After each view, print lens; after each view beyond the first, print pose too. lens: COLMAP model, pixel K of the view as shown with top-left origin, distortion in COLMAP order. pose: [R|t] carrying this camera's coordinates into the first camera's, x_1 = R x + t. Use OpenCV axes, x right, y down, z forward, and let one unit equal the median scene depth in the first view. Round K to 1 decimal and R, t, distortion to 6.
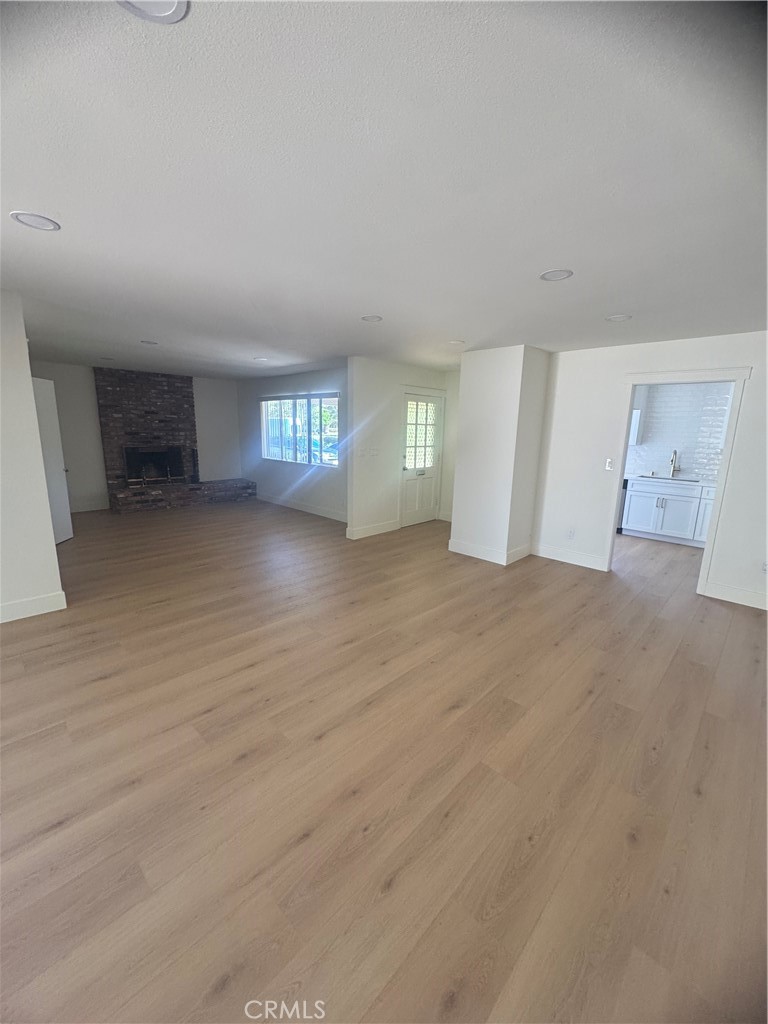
lens RADIAL K [[411.0, 0, 382.5], [0, 411.0, 514.1], [0, 0, 1]] dist [-0.003687, -0.000879]
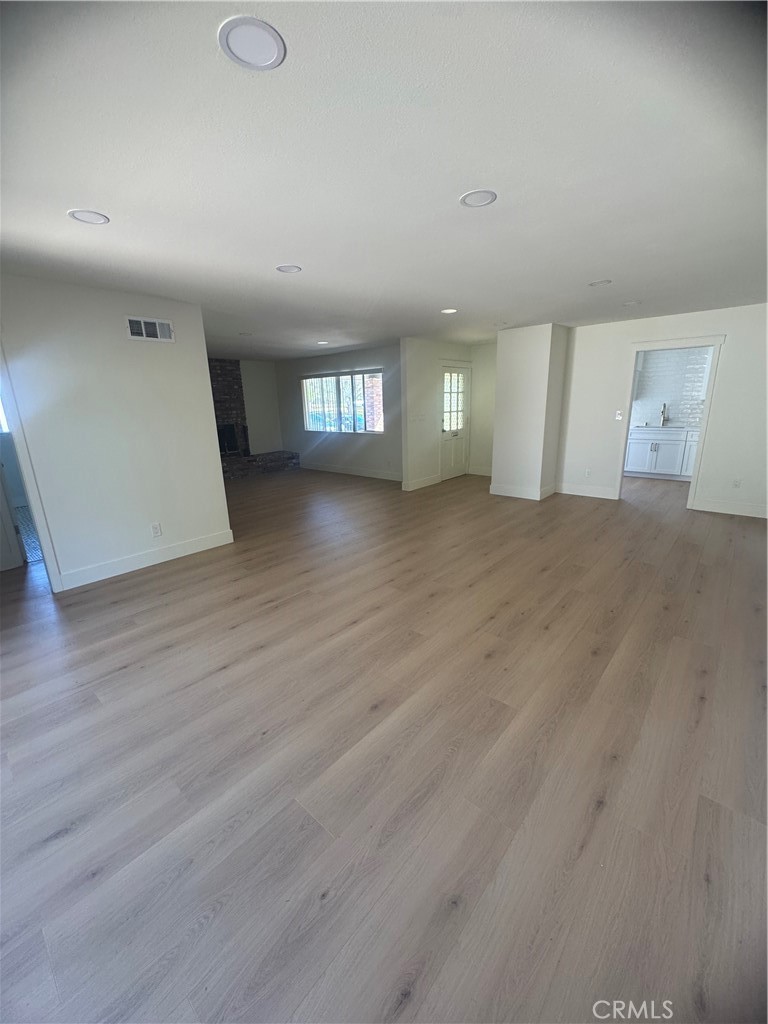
lens RADIAL K [[411.0, 0, 382.8], [0, 411.0, 513.2], [0, 0, 1]] dist [-0.003687, -0.000879]
pose [[0.997580, -0.060875, 0.033603, -0.189410], [0.058750, 0.996410, 0.060962, 0.047970], [-0.037194, -0.058840, 0.997574, -0.210077]]
